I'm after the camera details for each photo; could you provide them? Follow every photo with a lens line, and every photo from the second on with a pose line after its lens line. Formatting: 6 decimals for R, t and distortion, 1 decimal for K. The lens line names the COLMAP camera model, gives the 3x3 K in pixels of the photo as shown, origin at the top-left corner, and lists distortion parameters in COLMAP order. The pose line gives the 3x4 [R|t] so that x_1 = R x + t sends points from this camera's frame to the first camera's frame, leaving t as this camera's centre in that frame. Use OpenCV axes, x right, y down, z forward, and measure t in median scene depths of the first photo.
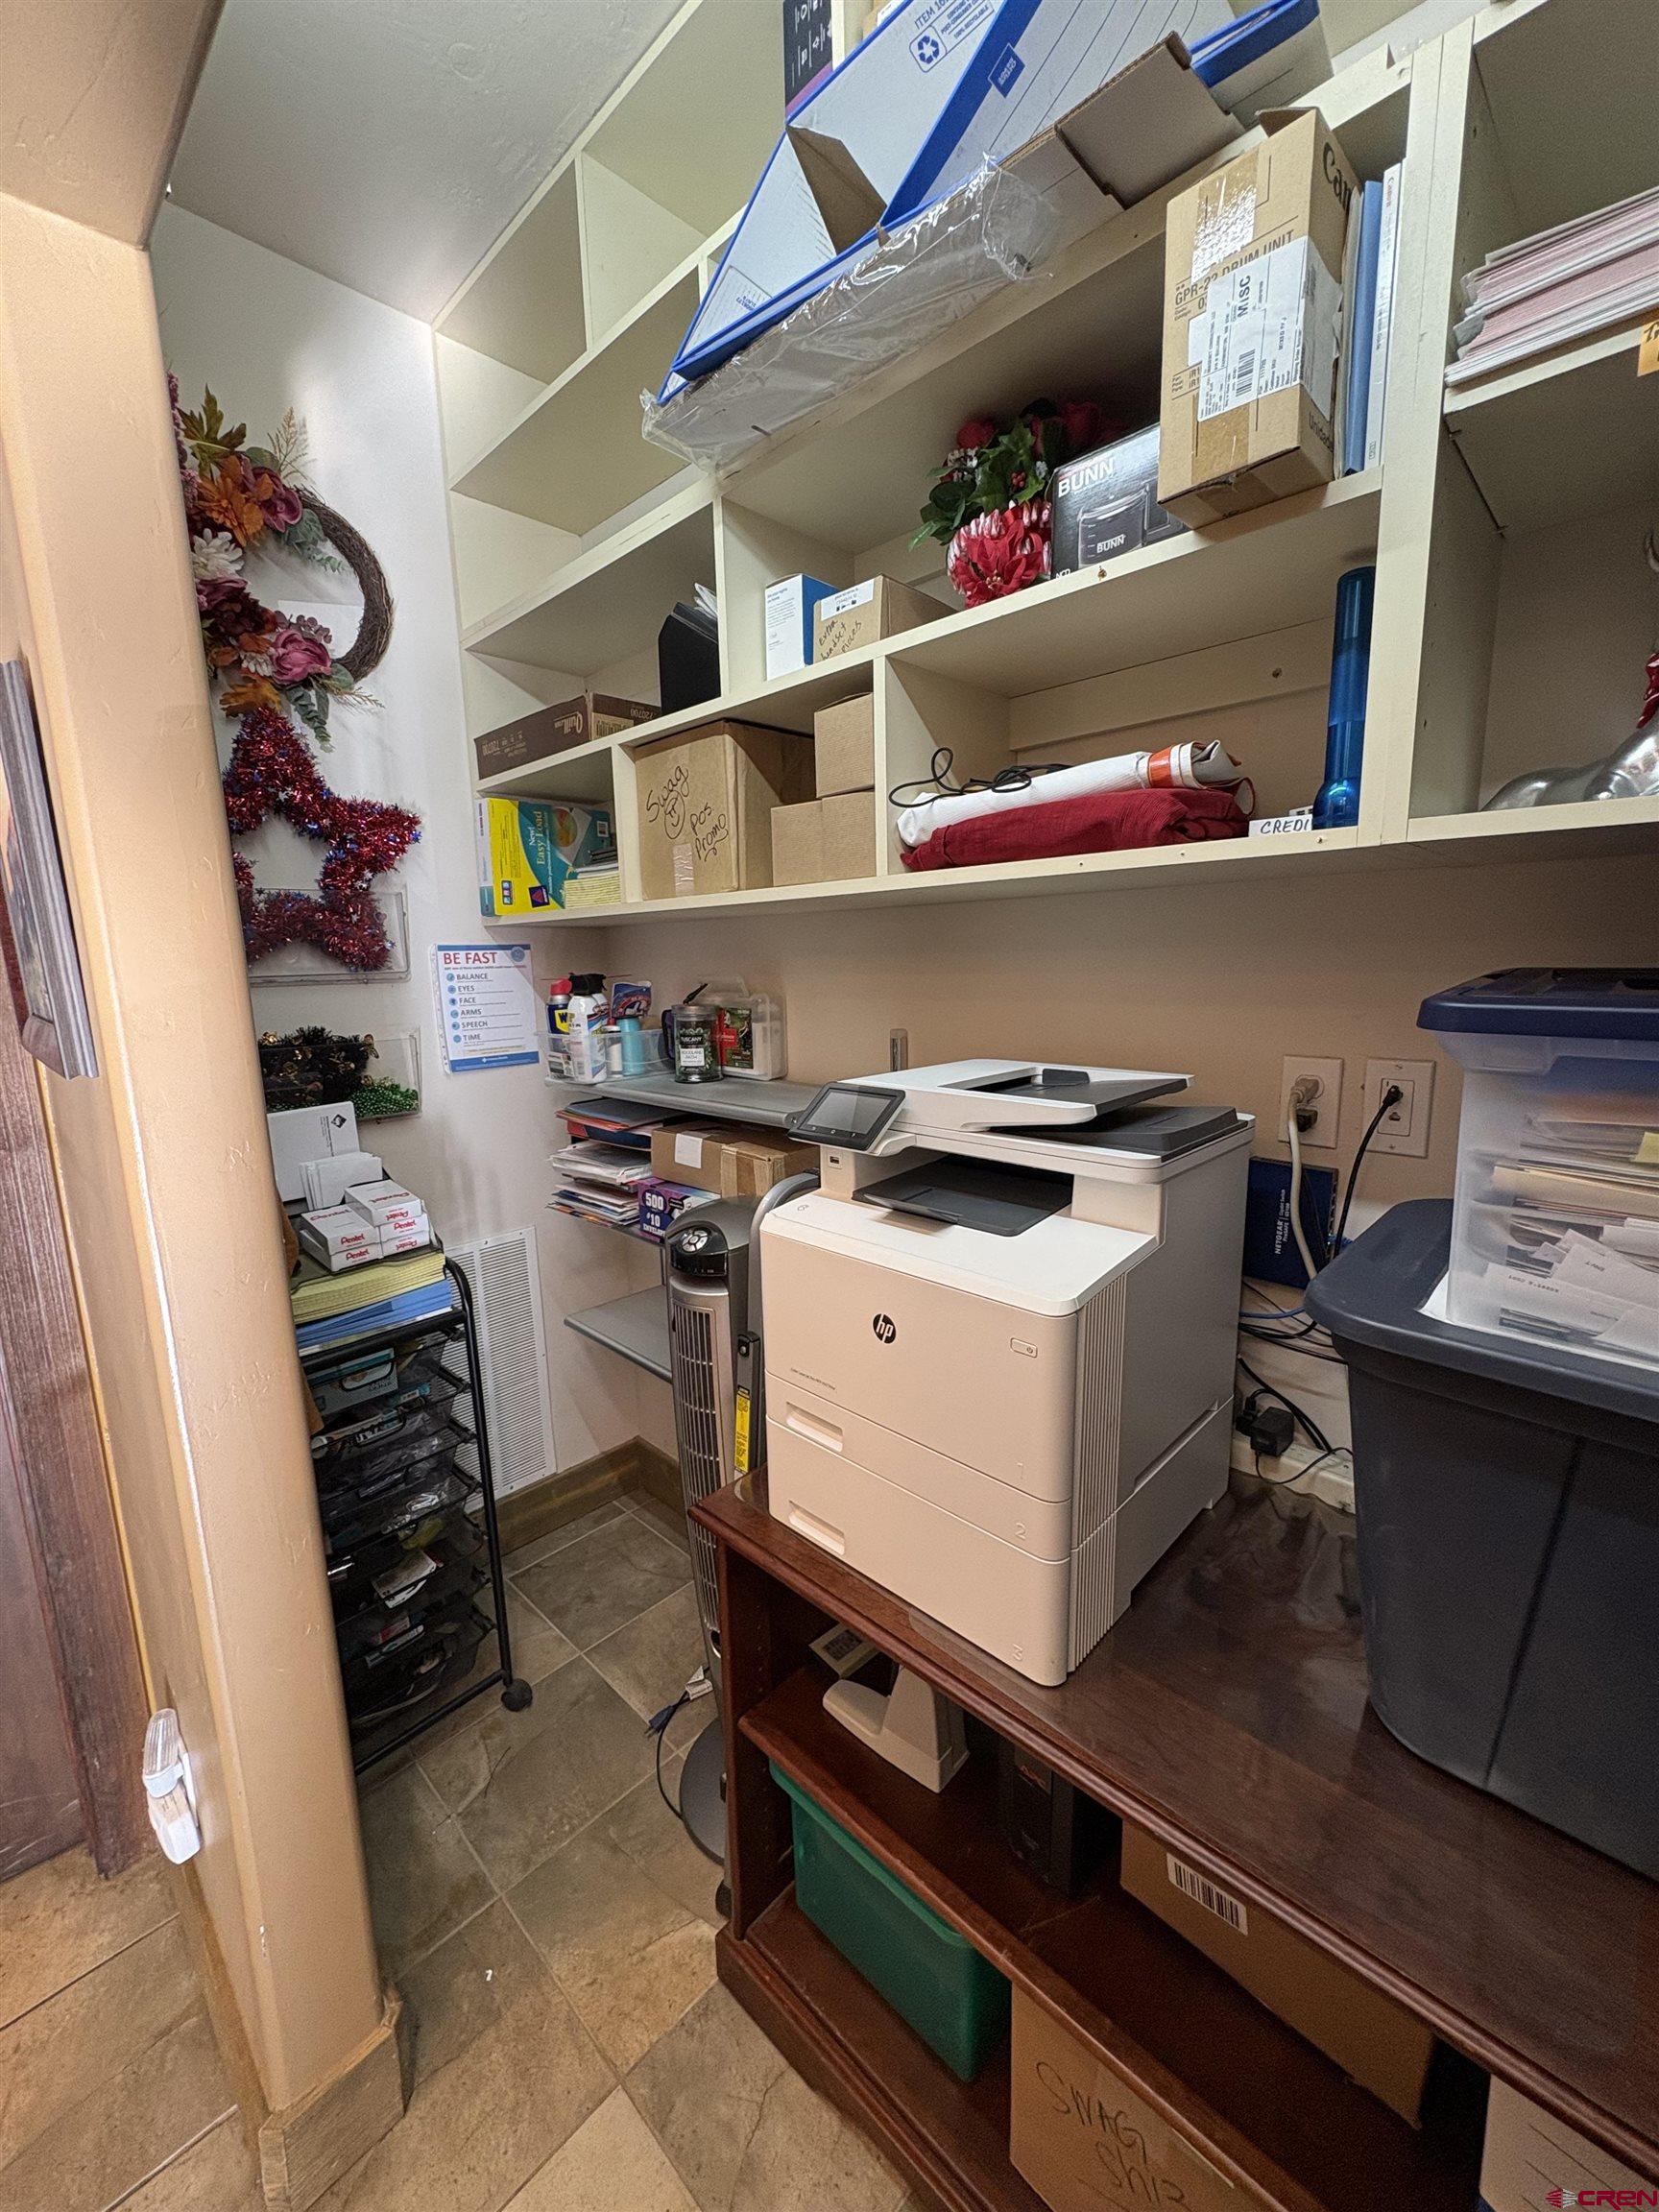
lens RADIAL K [[882.1, 0, 834.7], [0, 882.1, 1095.6], [0, 0, 1]] dist [0.000722, 0.000129]
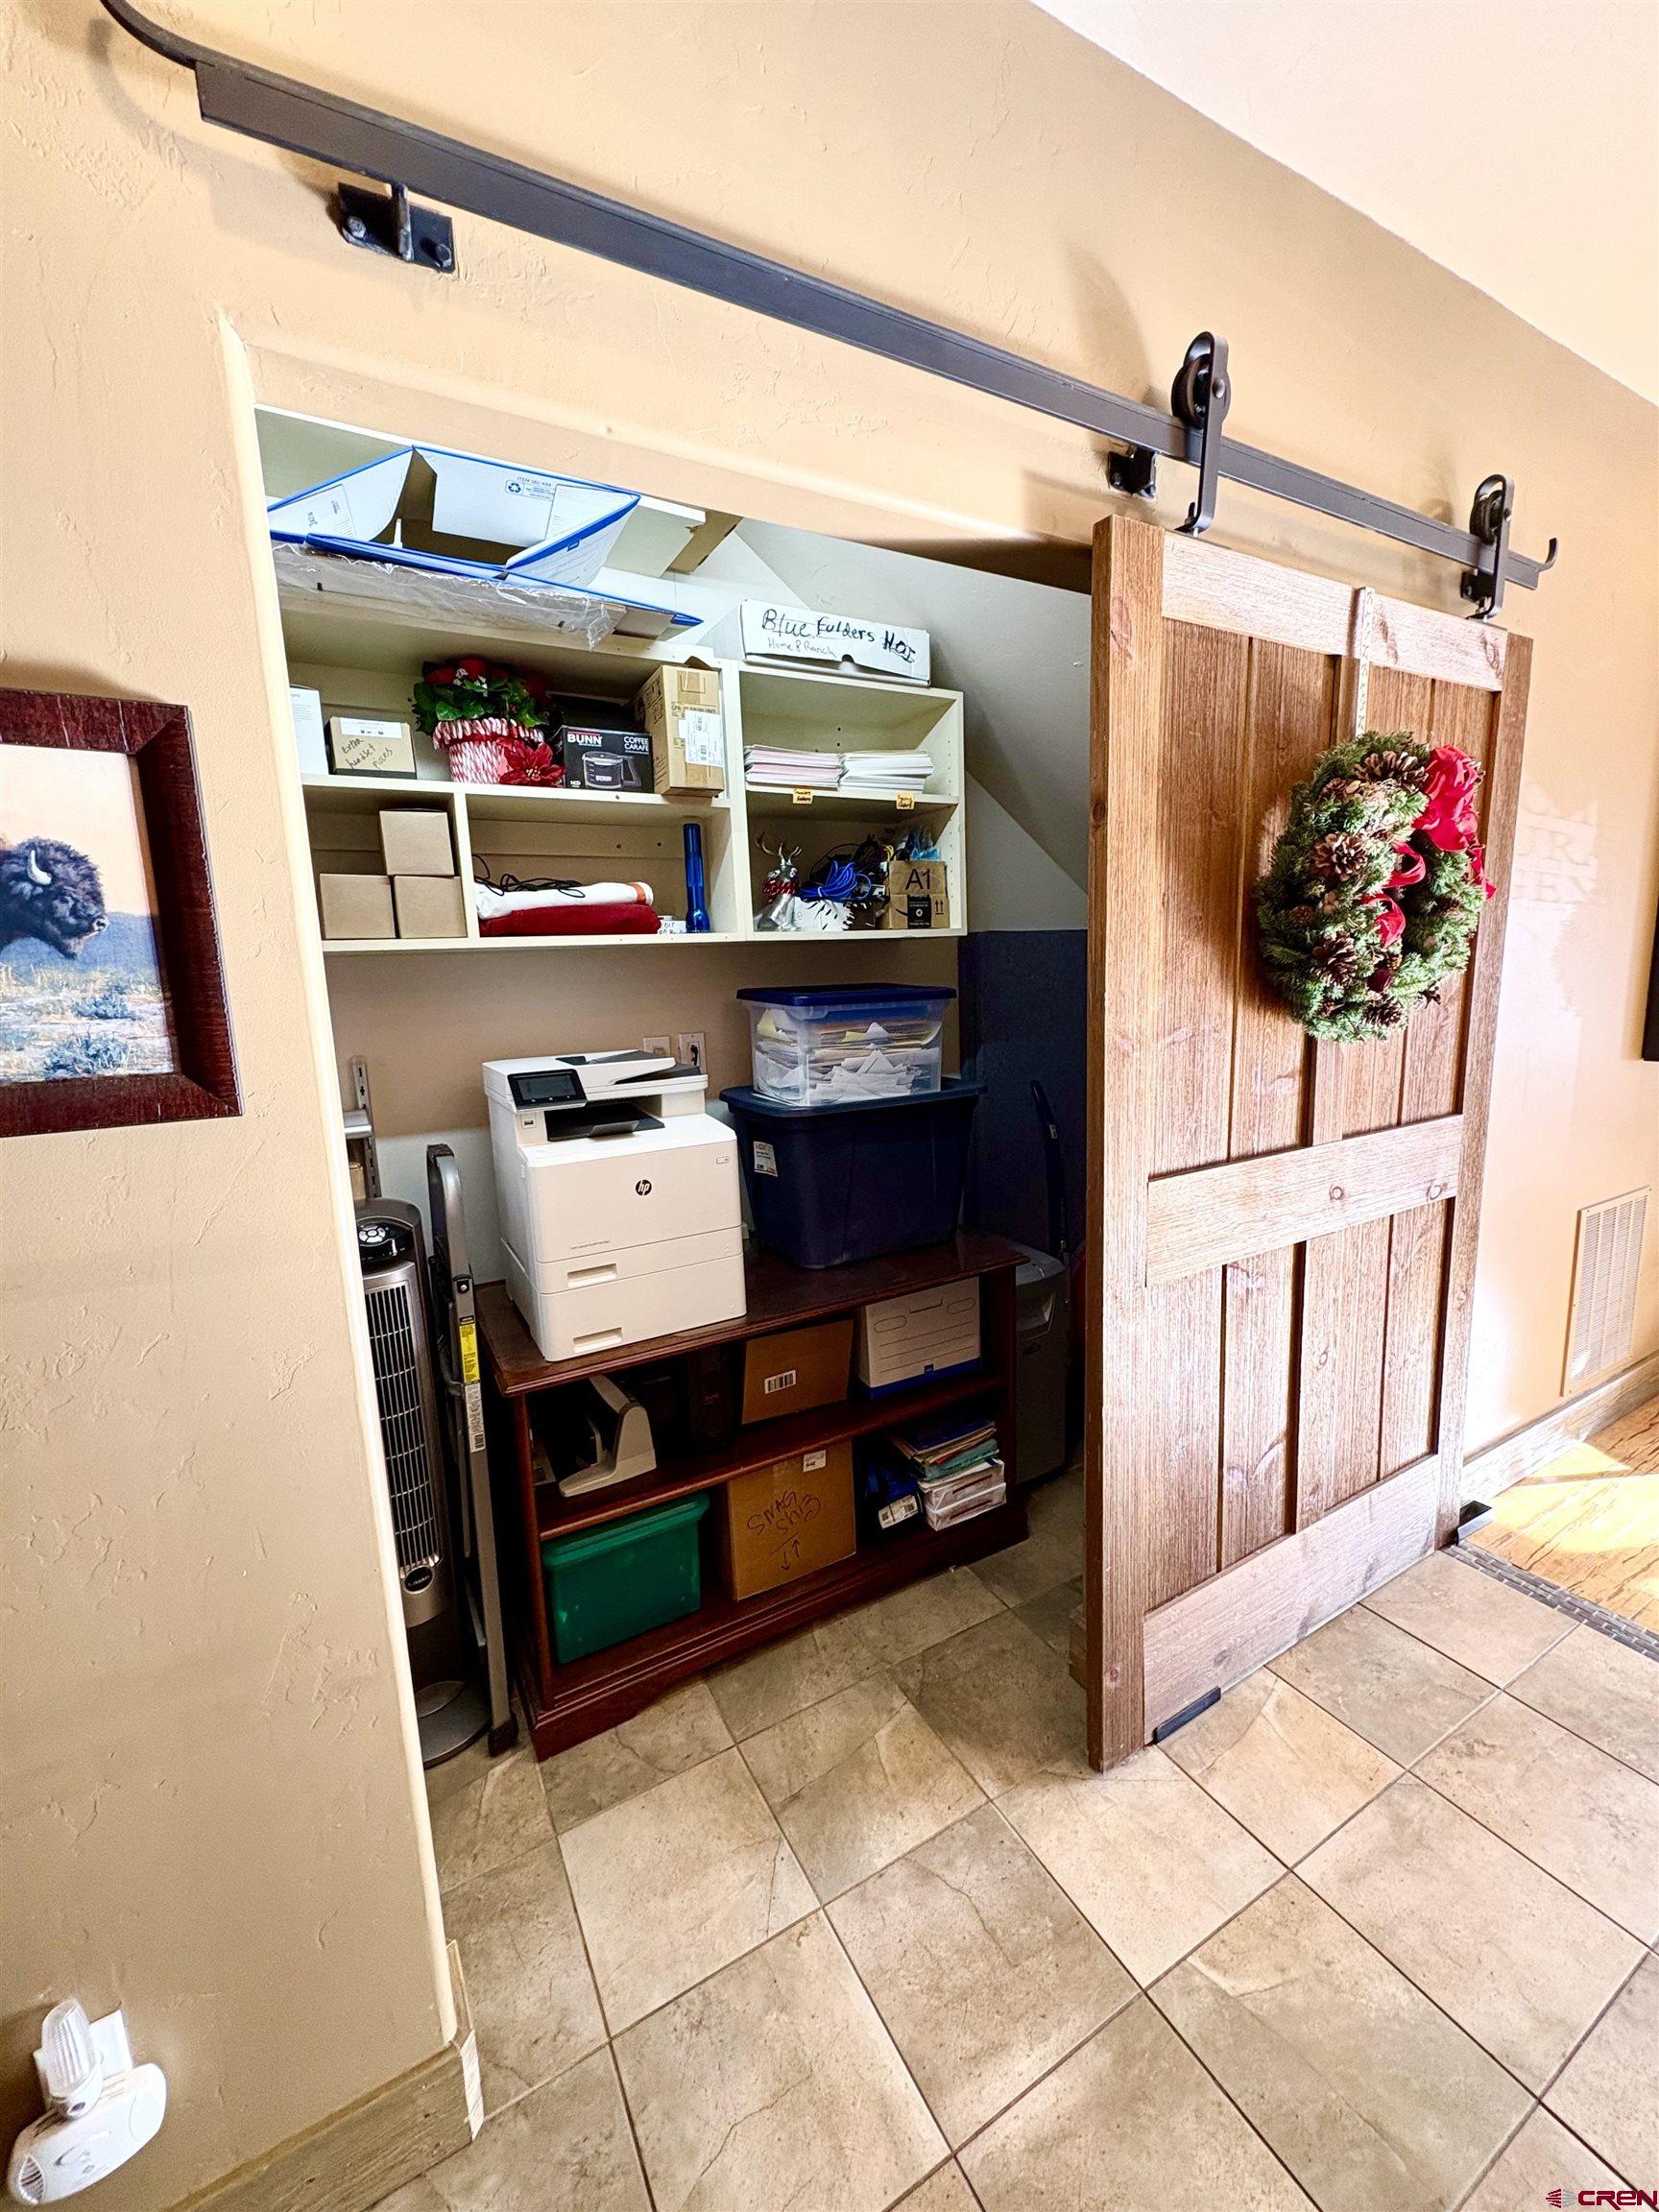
lens RADIAL K [[882.1, 0, 815.0], [0, 882.1, 1105.7], [0, 0, 1]] dist [0.000722, 0.000129]
pose [[0.291776, -0.131608, 0.947389, -1.451931], [0.188854, 0.978916, 0.077825, 0.020691], [-0.937657, 0.156211, 0.310479, 0.065741]]
